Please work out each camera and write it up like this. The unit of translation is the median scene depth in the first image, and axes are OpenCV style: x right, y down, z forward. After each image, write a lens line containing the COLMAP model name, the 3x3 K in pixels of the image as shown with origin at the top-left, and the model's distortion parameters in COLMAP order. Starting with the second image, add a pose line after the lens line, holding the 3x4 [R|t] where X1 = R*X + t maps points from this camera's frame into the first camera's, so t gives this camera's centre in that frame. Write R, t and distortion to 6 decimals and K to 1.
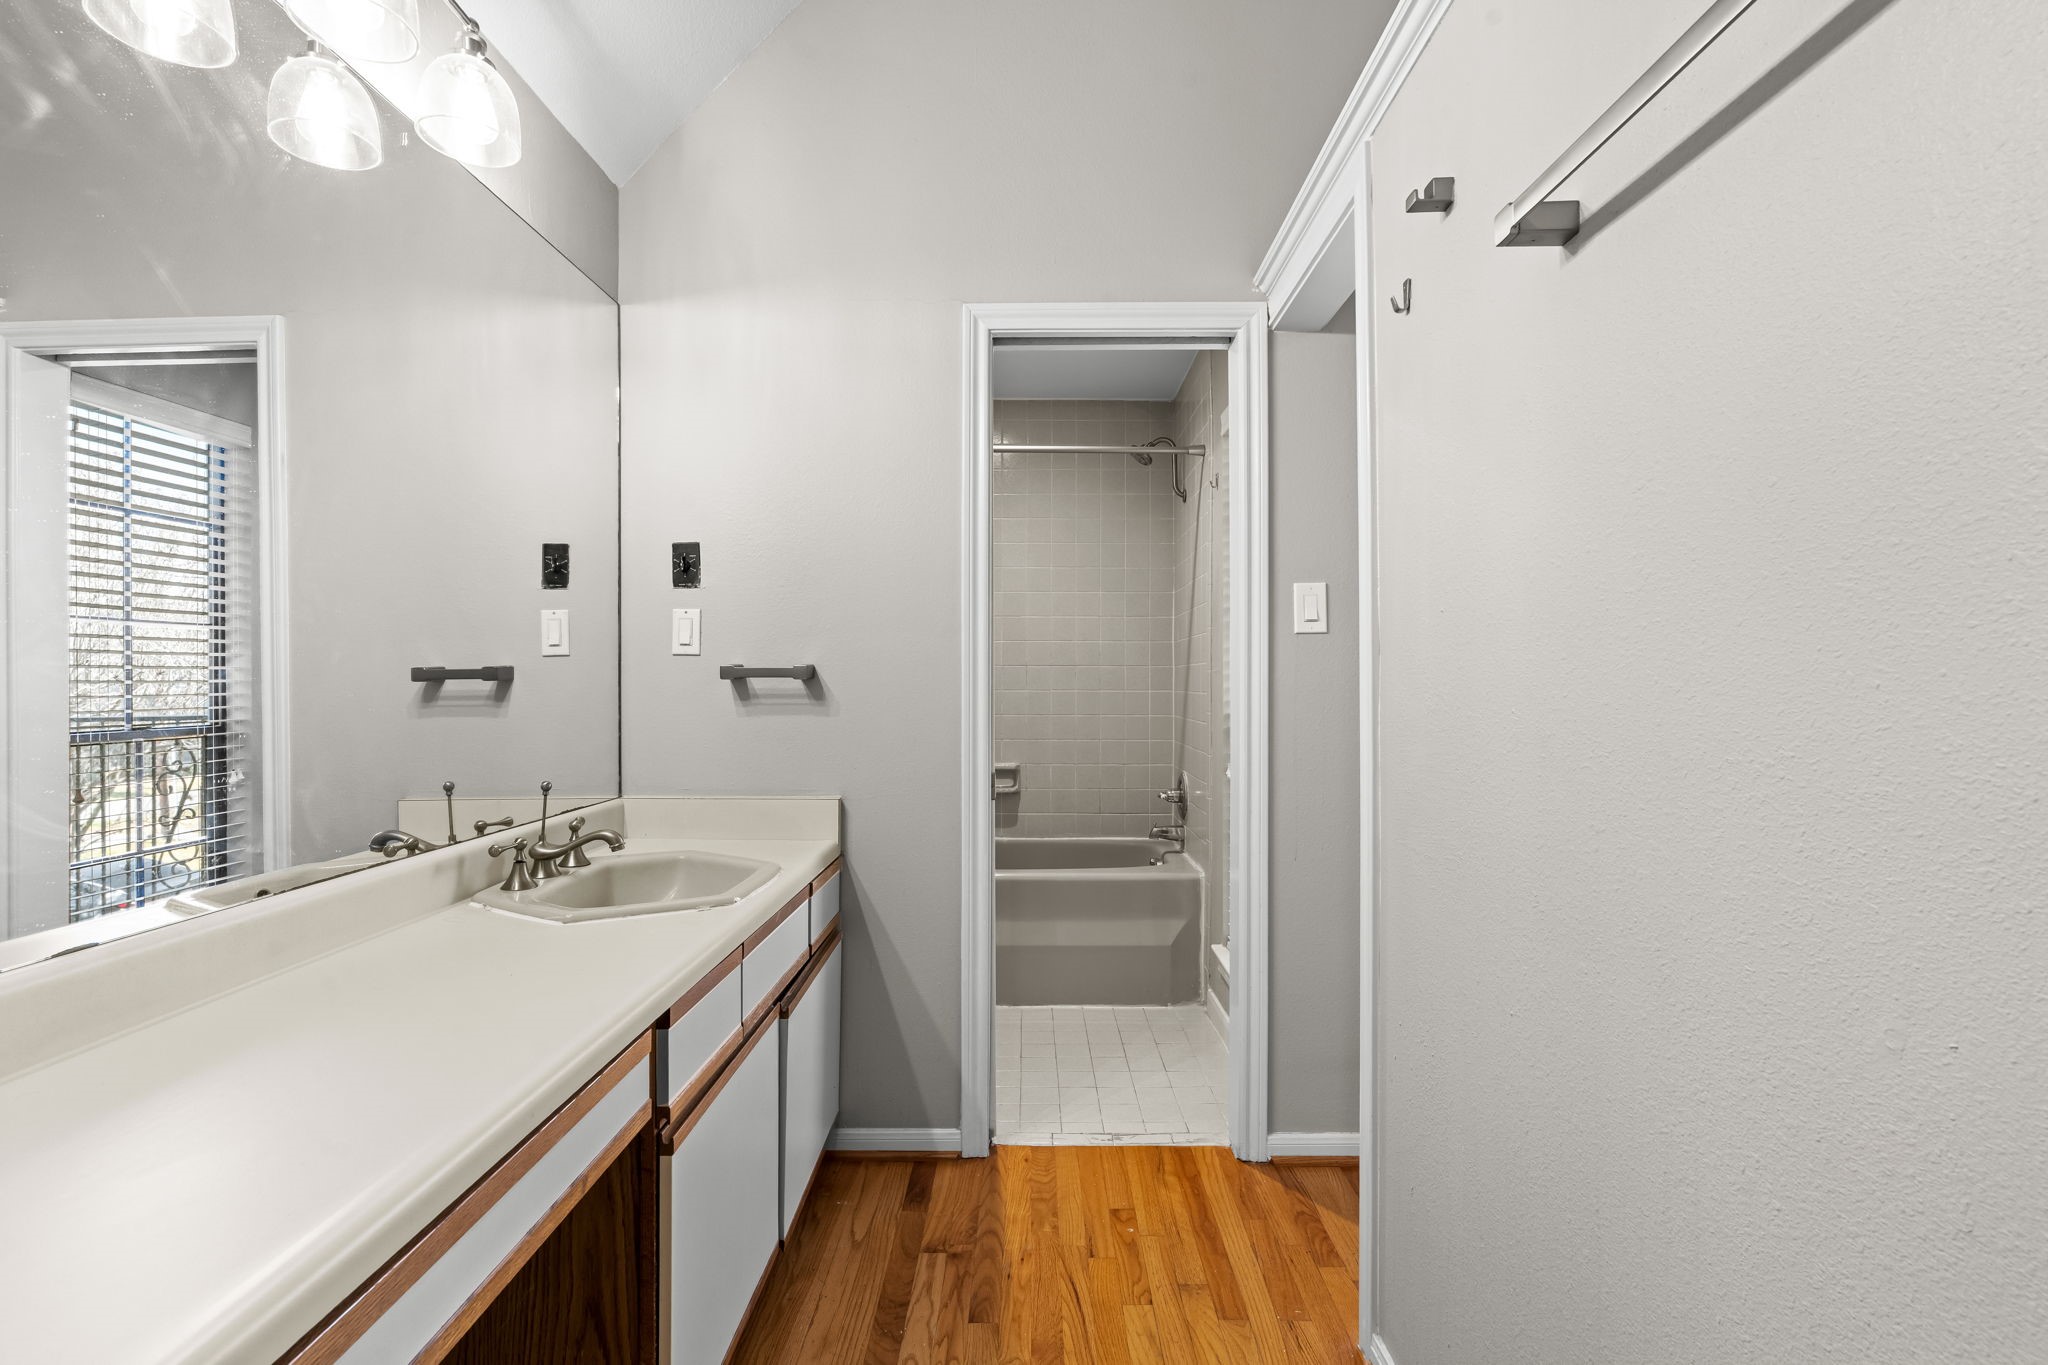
lens RADIAL K [[931.0, 0, 1018.9], [0, 931.0, 682.5], [0, 0, 1]] dist [-0.005981, 0.001051]
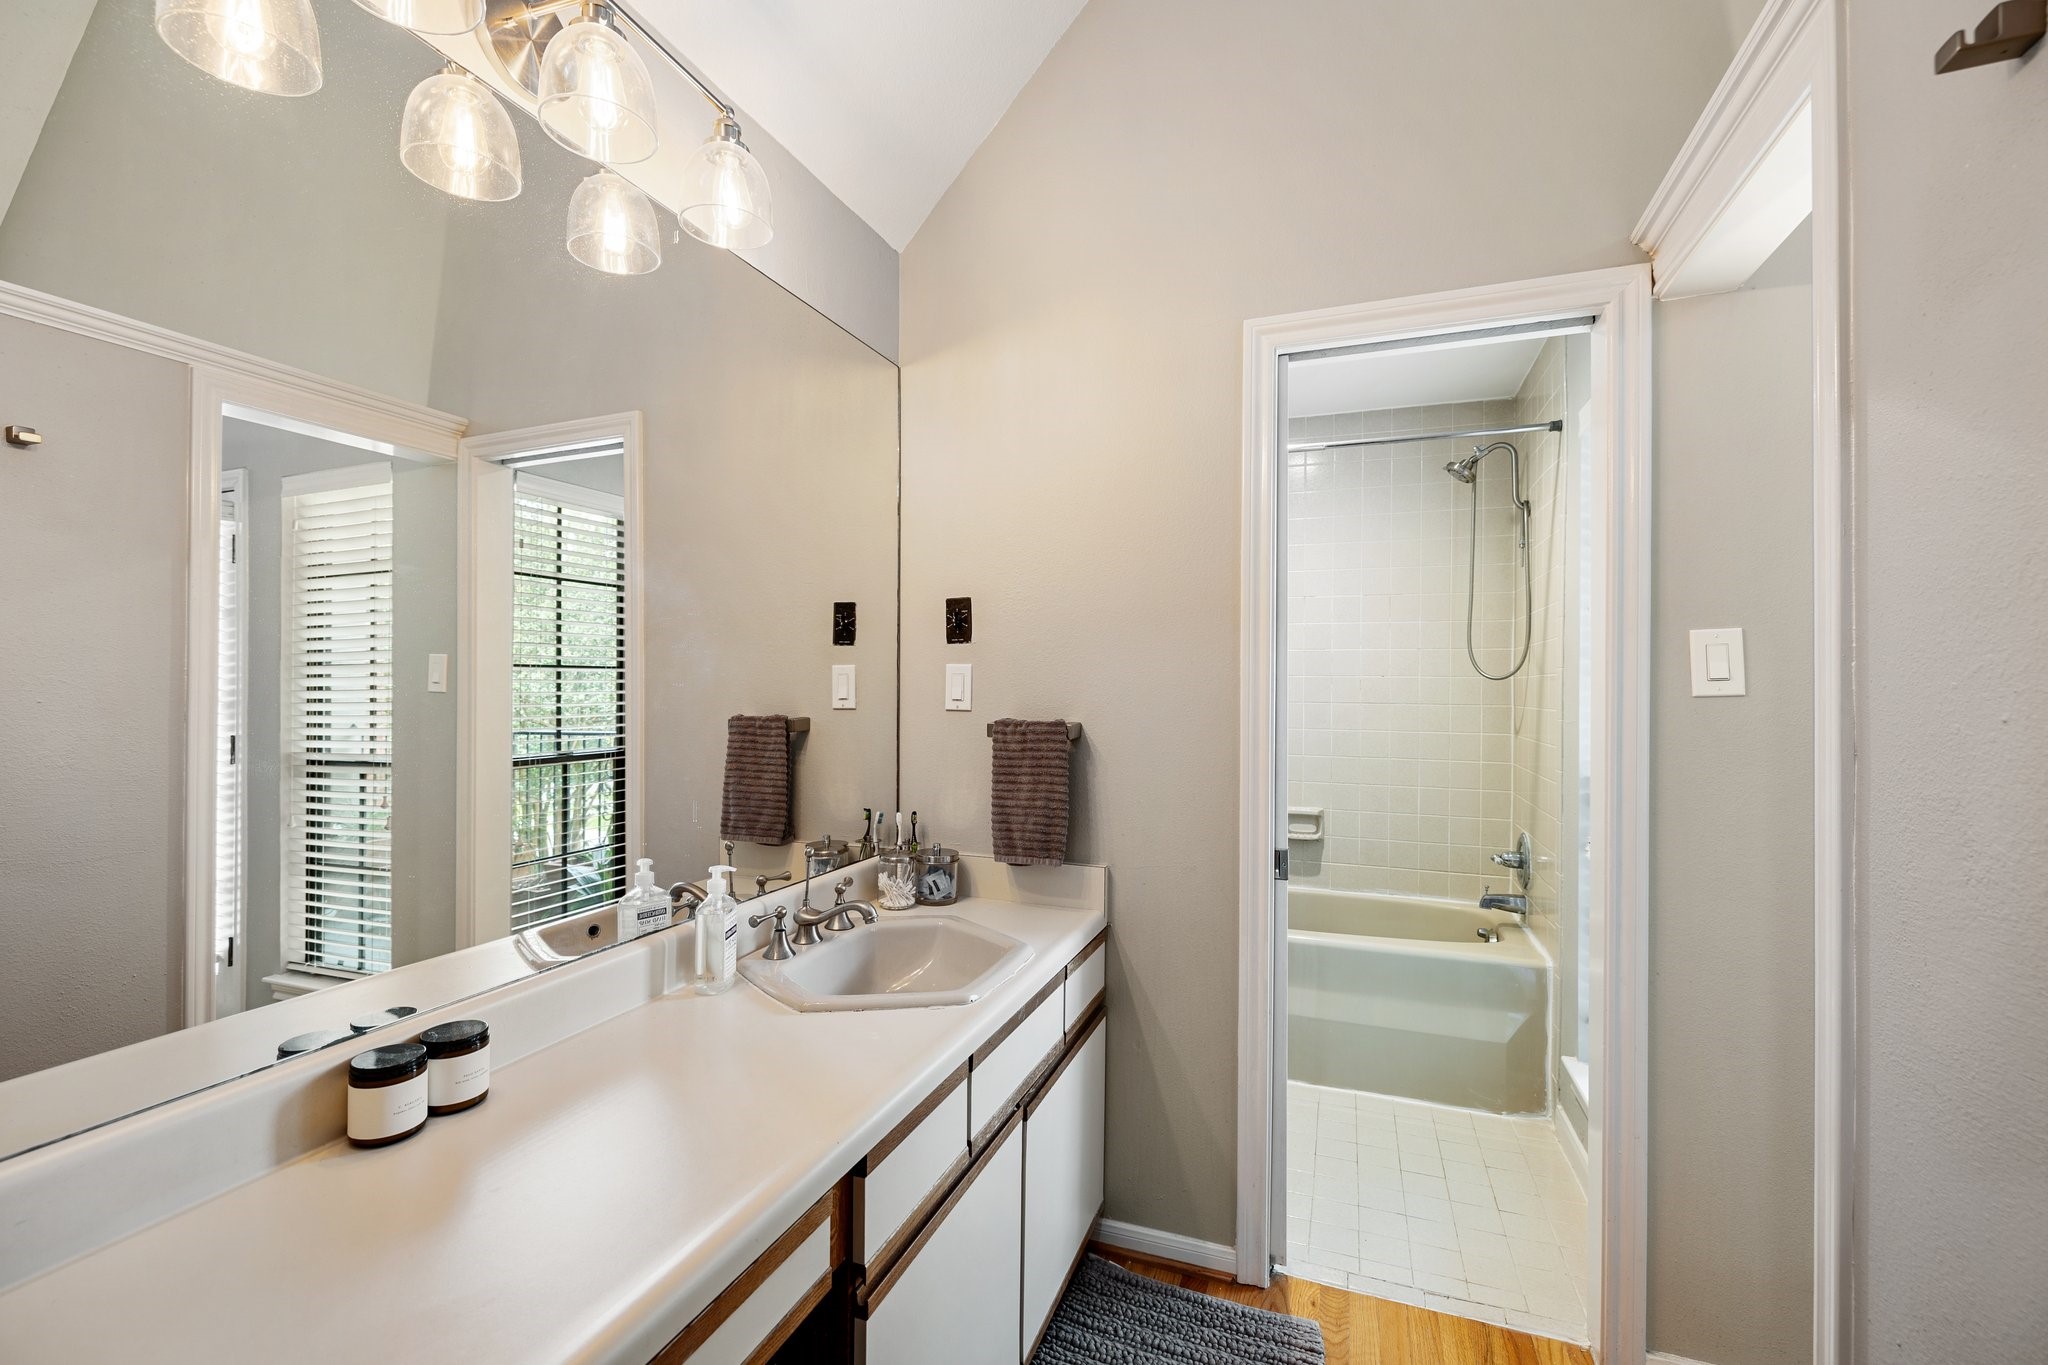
lens RADIAL K [[855.6, 0, 1031.7], [0, 855.6, 680.7], [0, 0, 1]] dist [0.003669, -0.001074]
pose [[0.938792, 0.005912, -0.344435, 0.033394], [-0.005235, 0.999982, 0.002894, -0.065353], [0.344446, -0.000914, 0.938806, 0.165768]]
